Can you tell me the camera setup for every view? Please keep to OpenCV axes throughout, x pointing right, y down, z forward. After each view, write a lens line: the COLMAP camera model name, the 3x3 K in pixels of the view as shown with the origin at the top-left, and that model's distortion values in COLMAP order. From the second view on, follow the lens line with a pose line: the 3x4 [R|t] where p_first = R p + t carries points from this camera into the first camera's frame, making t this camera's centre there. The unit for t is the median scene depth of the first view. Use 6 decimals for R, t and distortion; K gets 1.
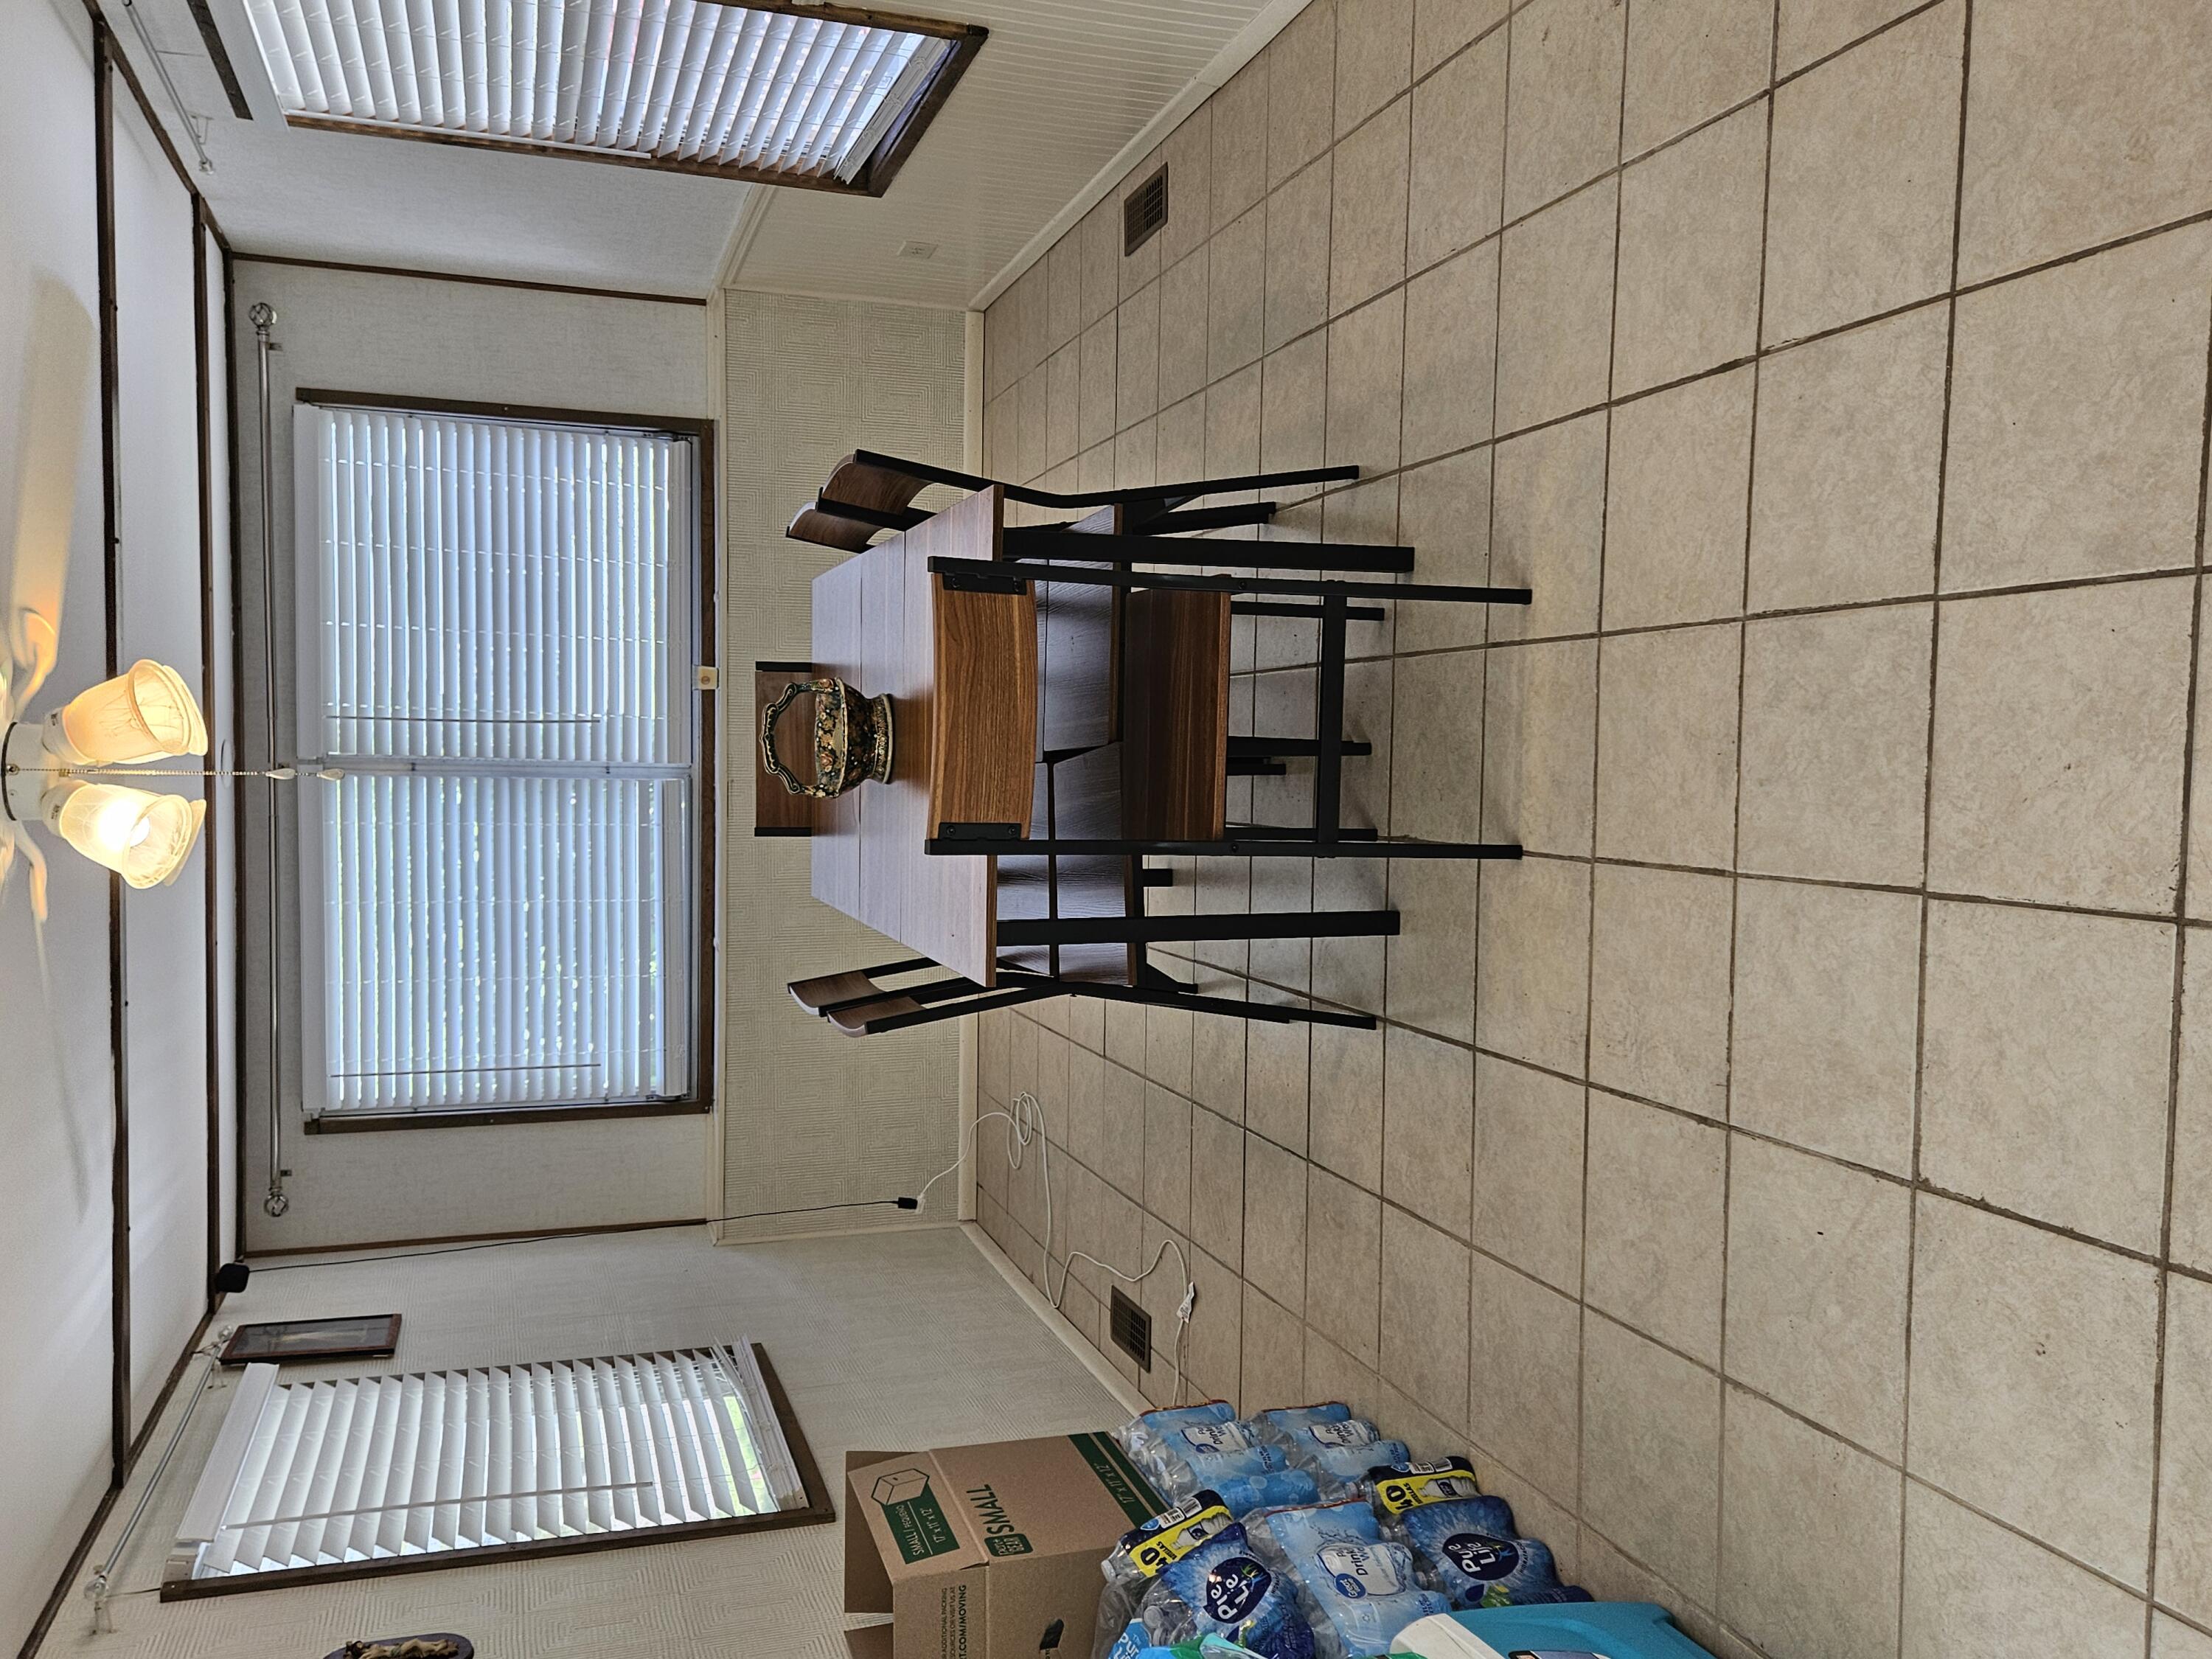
lens RADIAL K [[1826.5, 0, 1099.7], [0, 1826.5, 884.0], [0, 0, 1]] dist [0.062468, -0.031197]
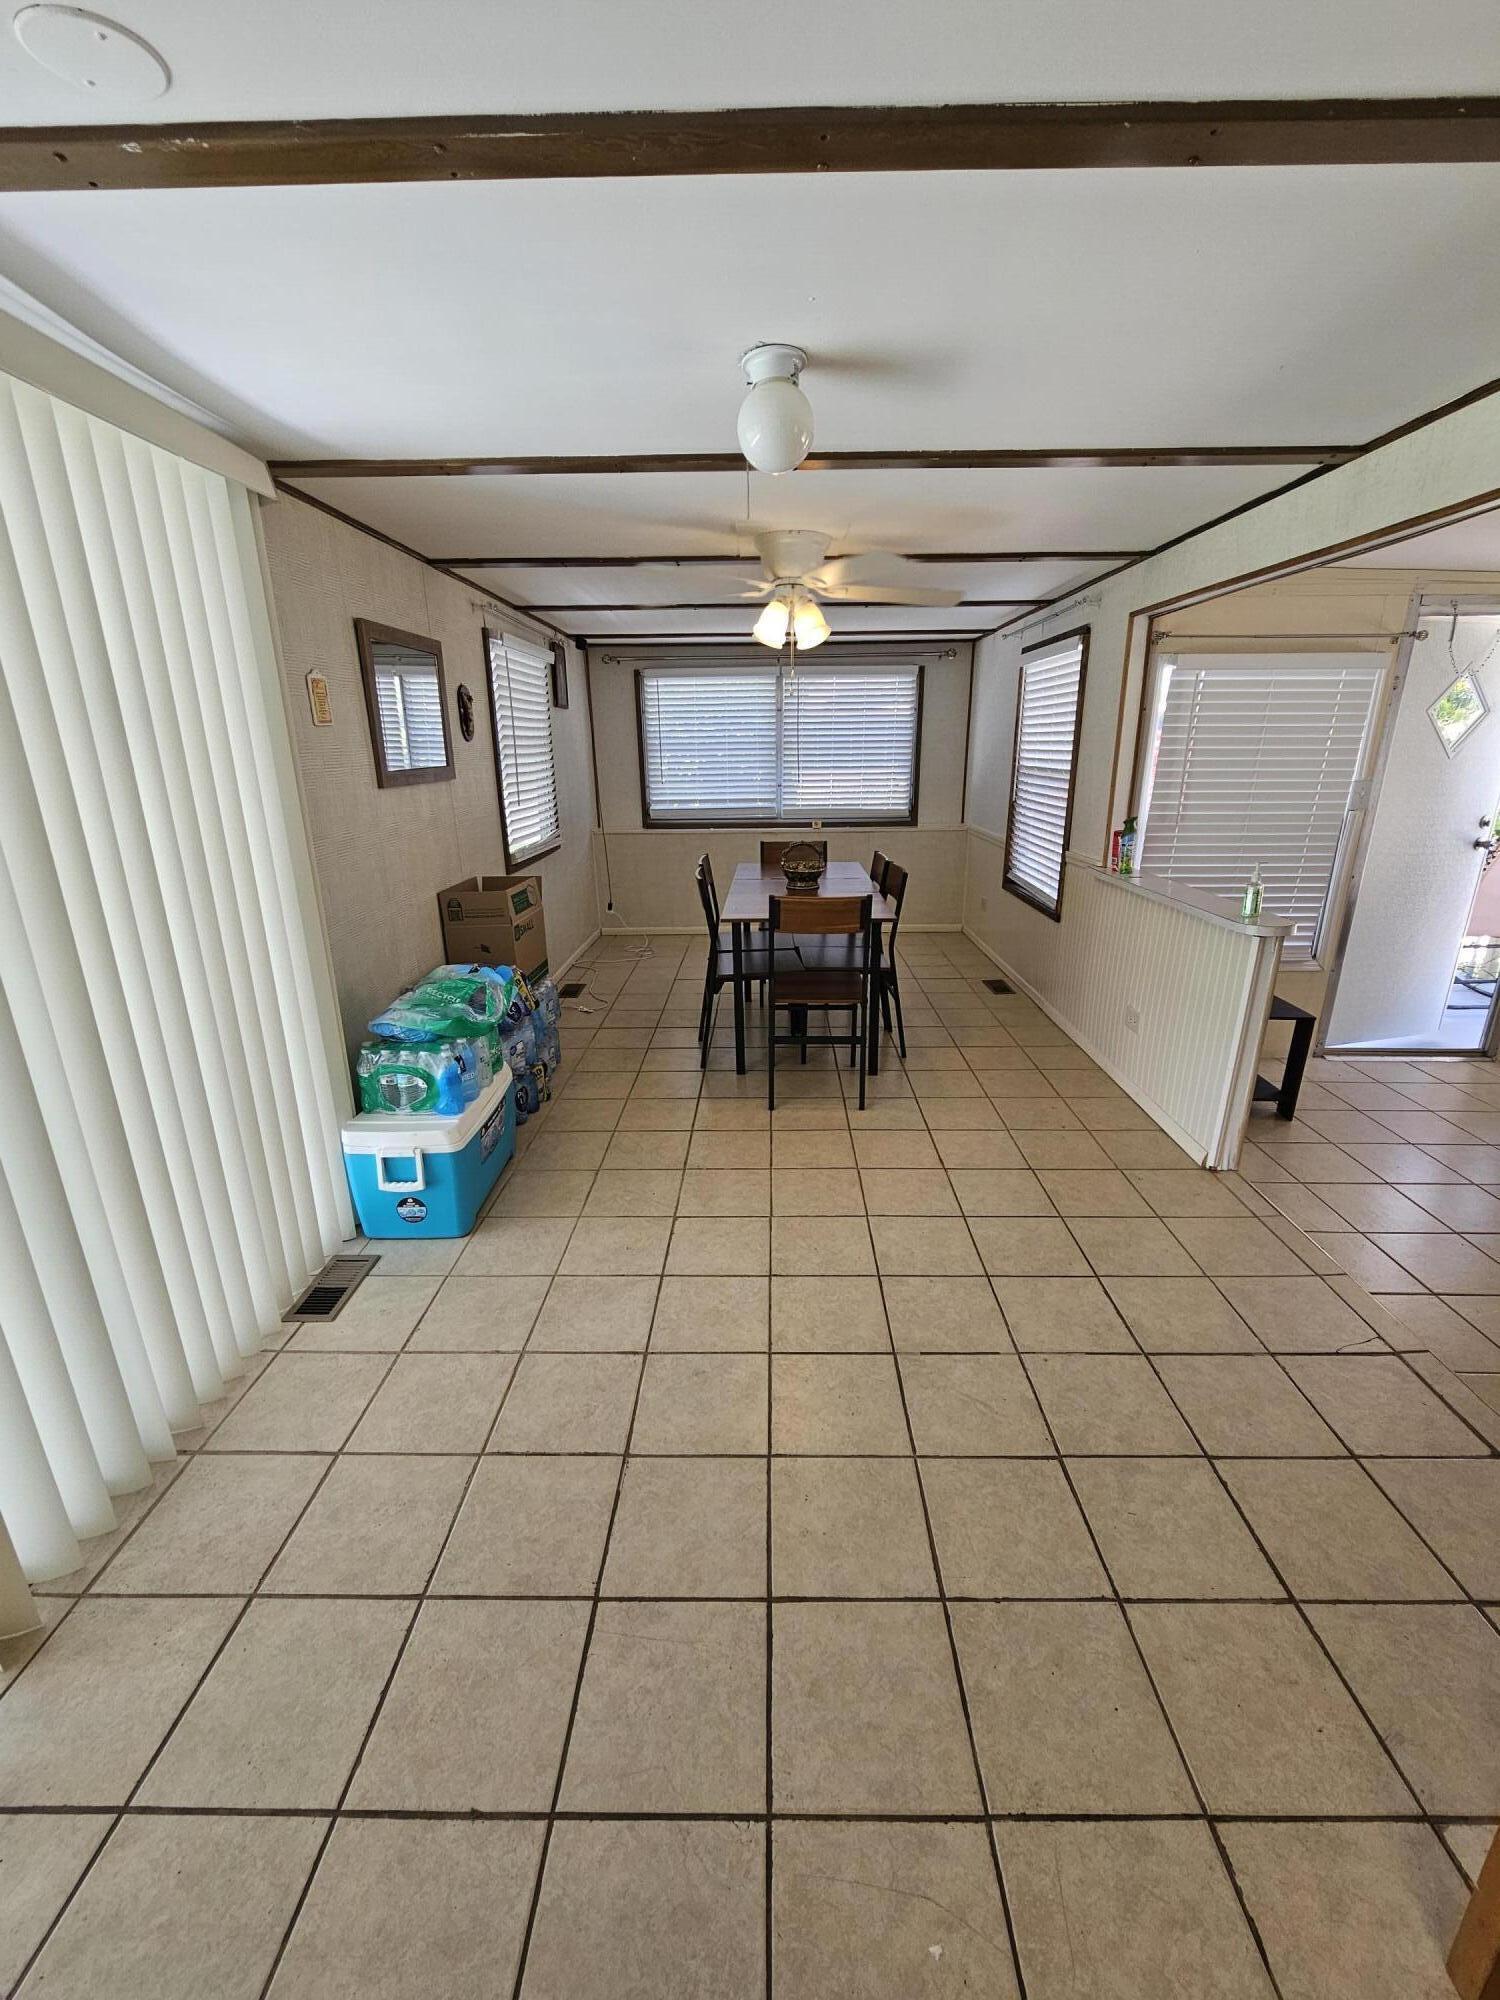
lens RADIAL K [[797.8, 0, 755.8], [0, 797.8, 996.2], [0, 0, 1]] dist [-0.000522, 0.000275]
pose [[0.021778, 0.999750, -0.005068, 0.047875], [-0.998866, 0.021543, -0.042449, 0.042565], [-0.042330, 0.005986, 0.999086, -0.172515]]
